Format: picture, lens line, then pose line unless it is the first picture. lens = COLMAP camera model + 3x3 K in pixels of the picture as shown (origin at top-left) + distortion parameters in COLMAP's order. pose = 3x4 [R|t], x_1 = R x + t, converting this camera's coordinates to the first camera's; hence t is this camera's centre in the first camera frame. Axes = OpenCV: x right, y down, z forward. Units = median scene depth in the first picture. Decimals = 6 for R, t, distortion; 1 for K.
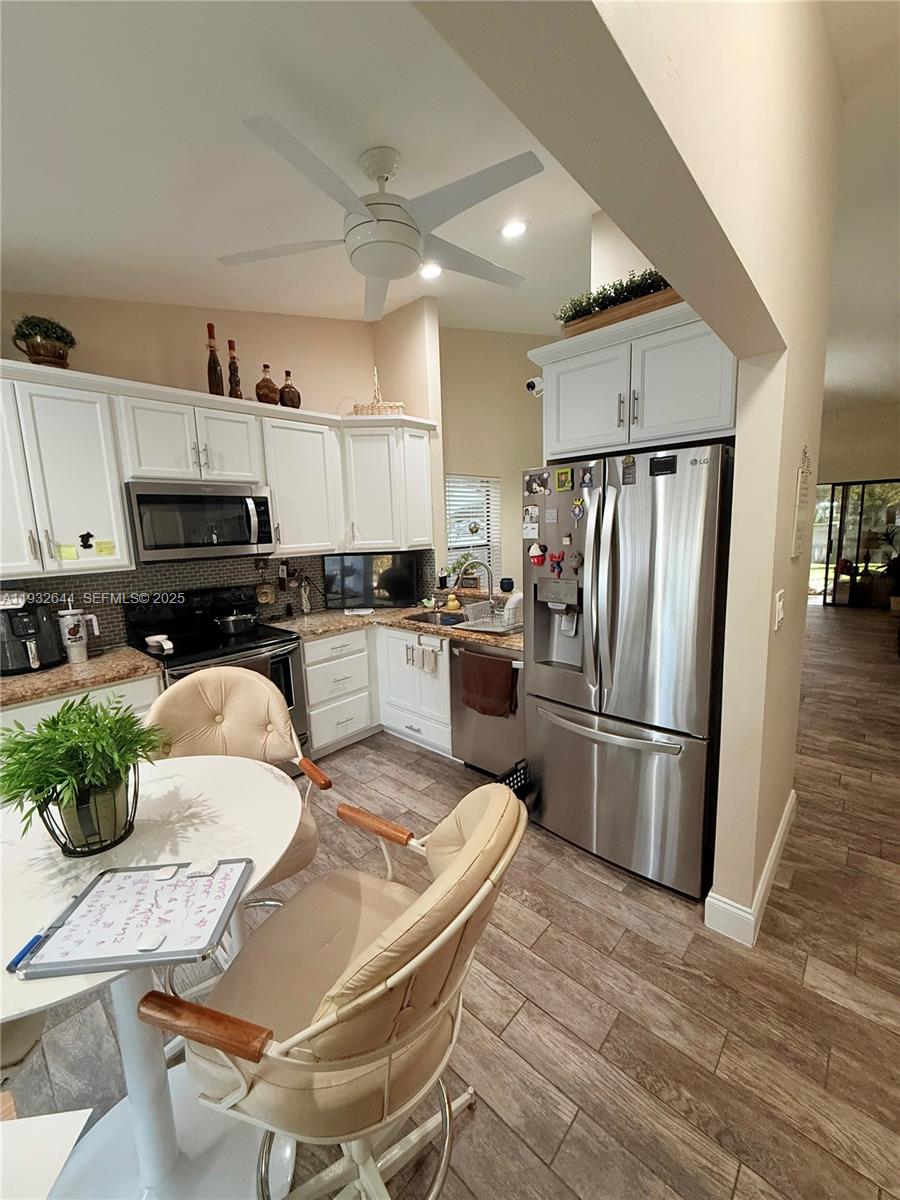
lens RADIAL K [[478.9, 0, 454.2], [0, 478.9, 601.3], [0, 0, 1]] dist [-0.001553, 0.000487]
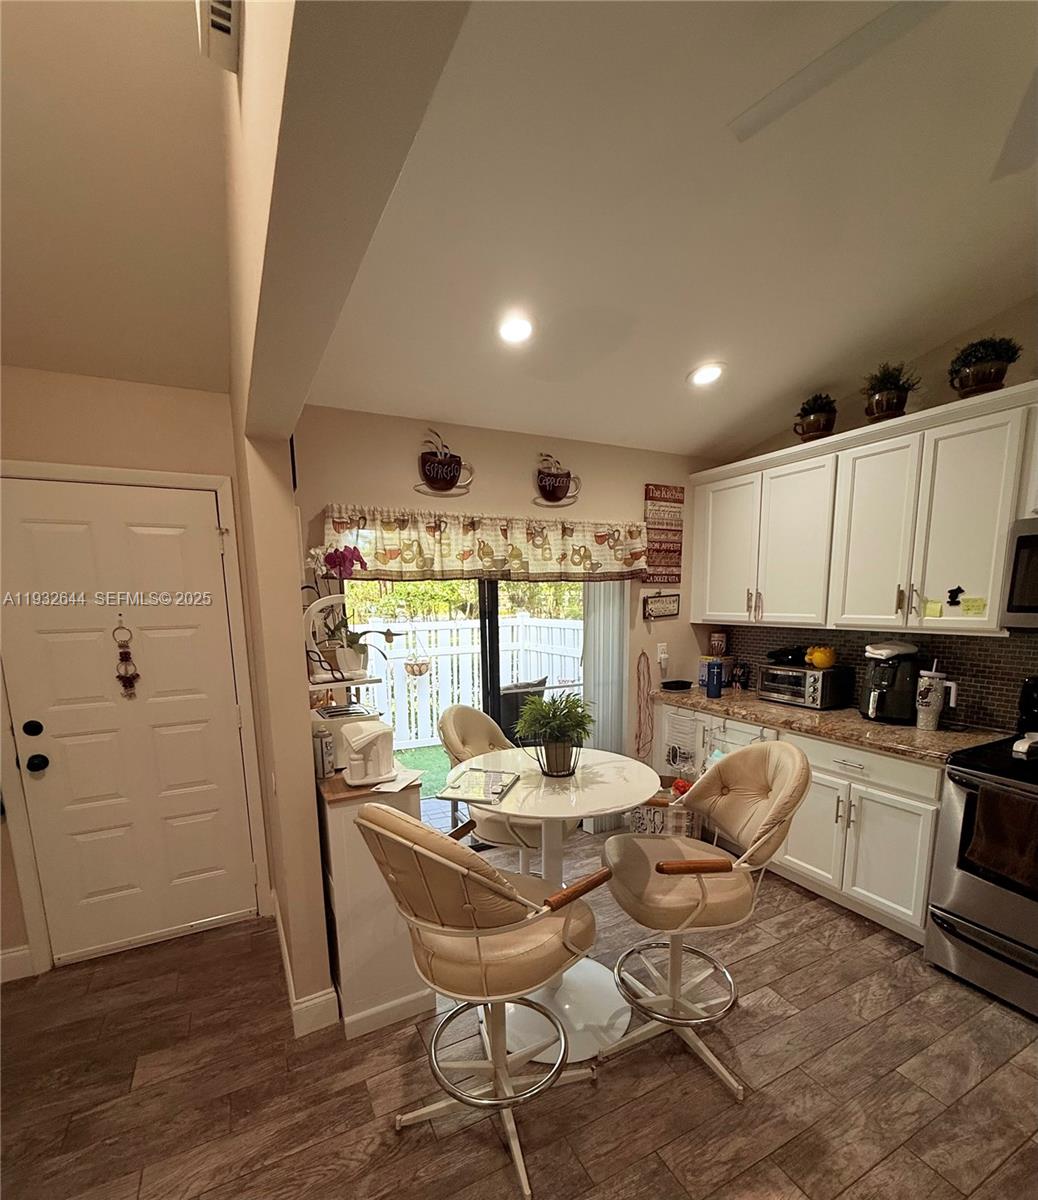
lens RADIAL K [[549.0, 0, 520.7], [0, 549.0, 685.3], [0, 0, 1]] dist [-0.005251, 0.003798]
pose [[-0.350162, 0.184490, -0.918341, 0.444784], [-0.127065, 0.961993, 0.241709, -0.111004], [0.928031, 0.201326, -0.313411, 0.606664]]
